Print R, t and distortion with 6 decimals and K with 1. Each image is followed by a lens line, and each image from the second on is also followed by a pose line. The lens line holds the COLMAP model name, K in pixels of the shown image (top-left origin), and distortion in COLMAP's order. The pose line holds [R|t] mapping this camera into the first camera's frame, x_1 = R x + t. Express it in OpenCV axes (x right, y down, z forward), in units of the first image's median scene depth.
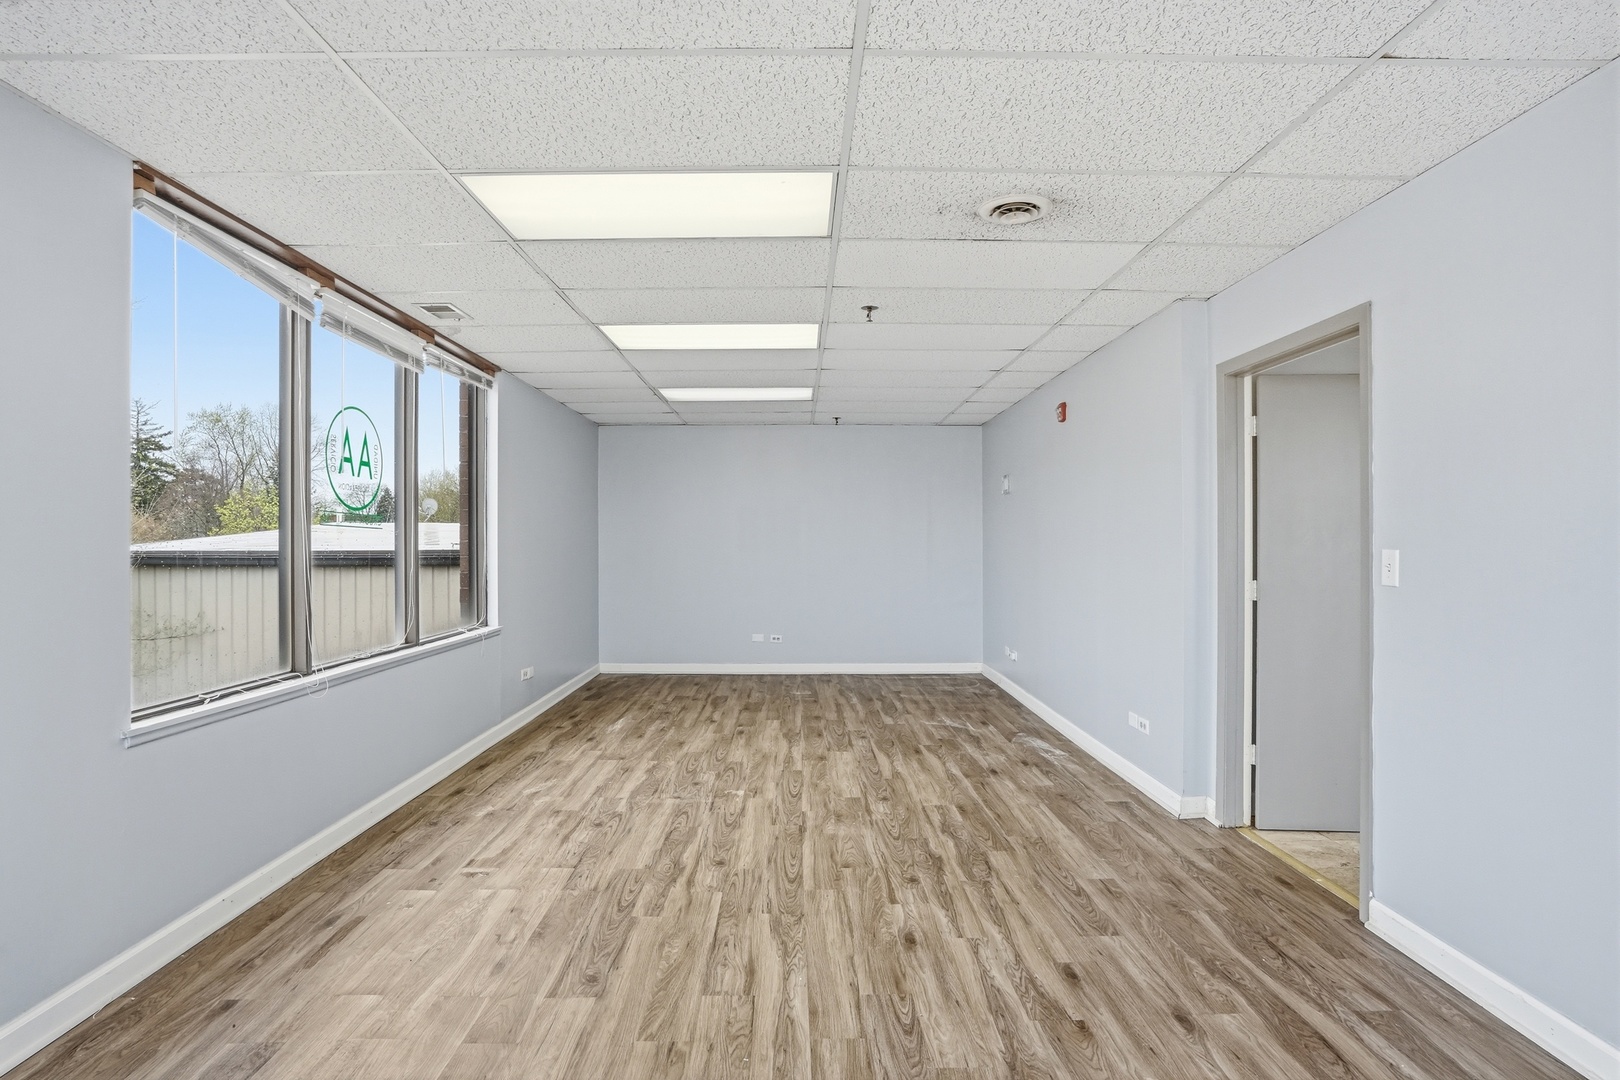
lens RADIAL K [[868.3, 0, 804.4], [0, 868.3, 538.6], [0, 0, 1]] dist [-0.001898, 0.000017]
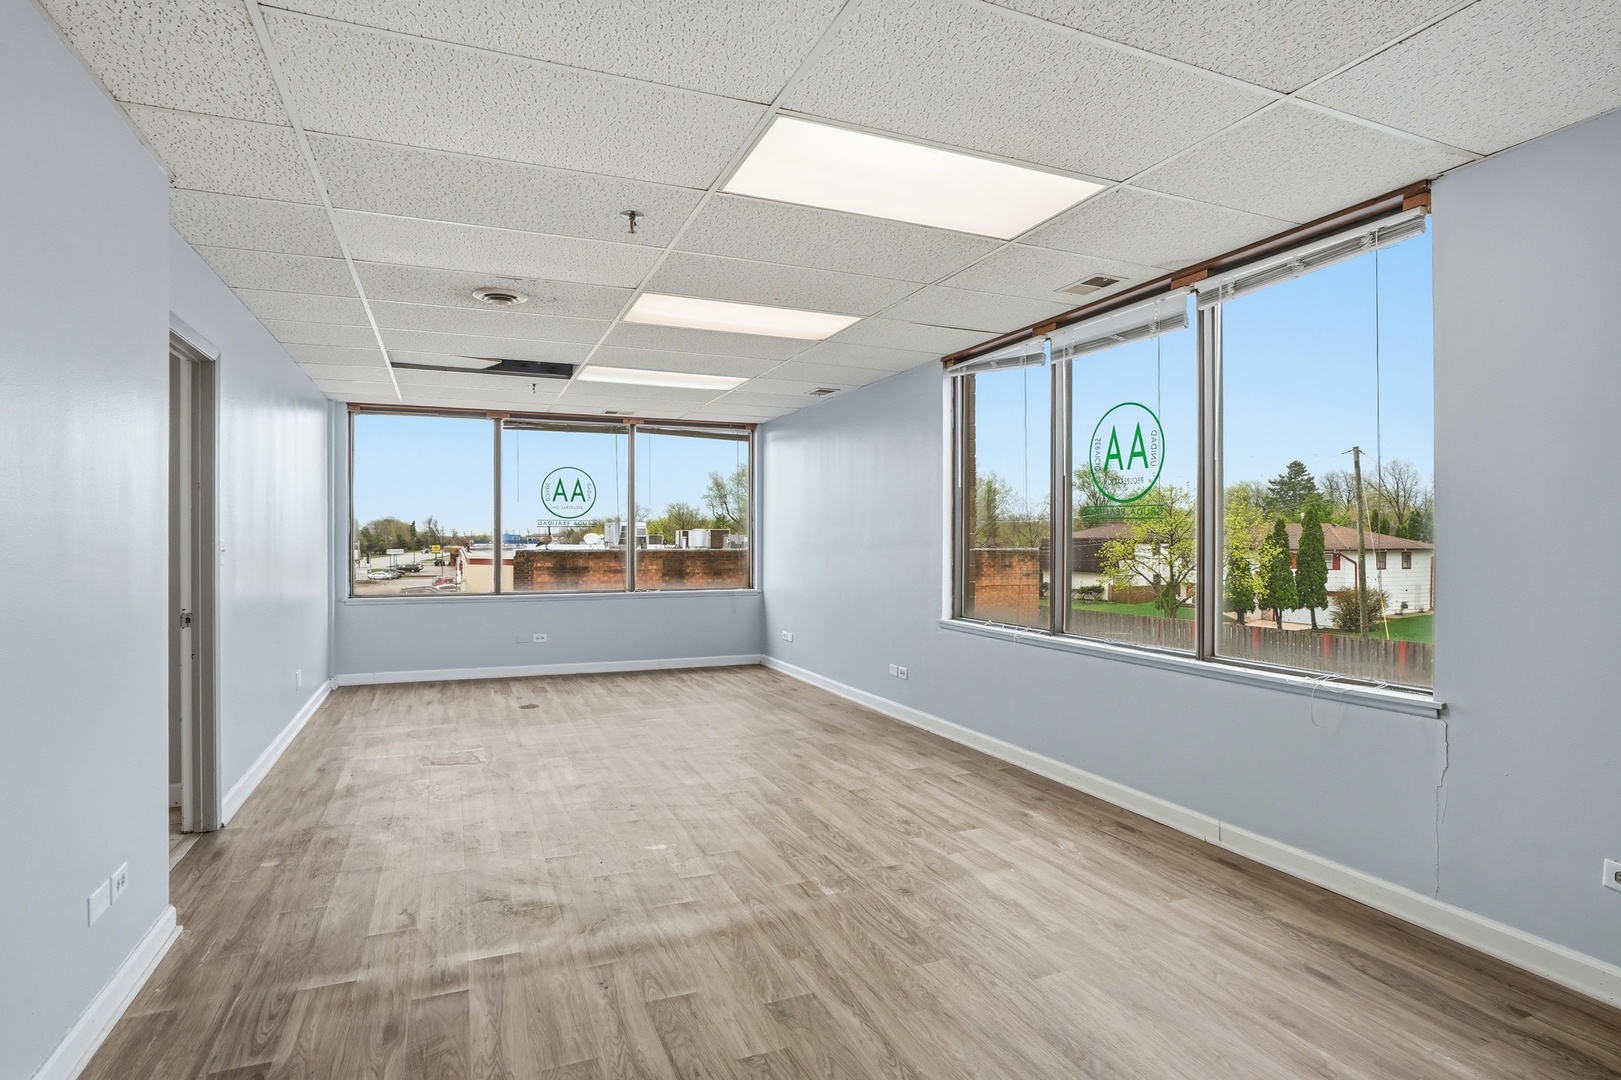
lens RADIAL K [[868.9, 0, 807.3], [0, 868.9, 542.2], [0, 0, 1]] dist [-0.001898, 0.000017]
pose [[-0.928558, 0.003808, -0.371167, 0.214413], [0.004169, 0.999991, -0.000171, 0.013303], [0.371163, -0.001706, -0.928566, 1.764017]]
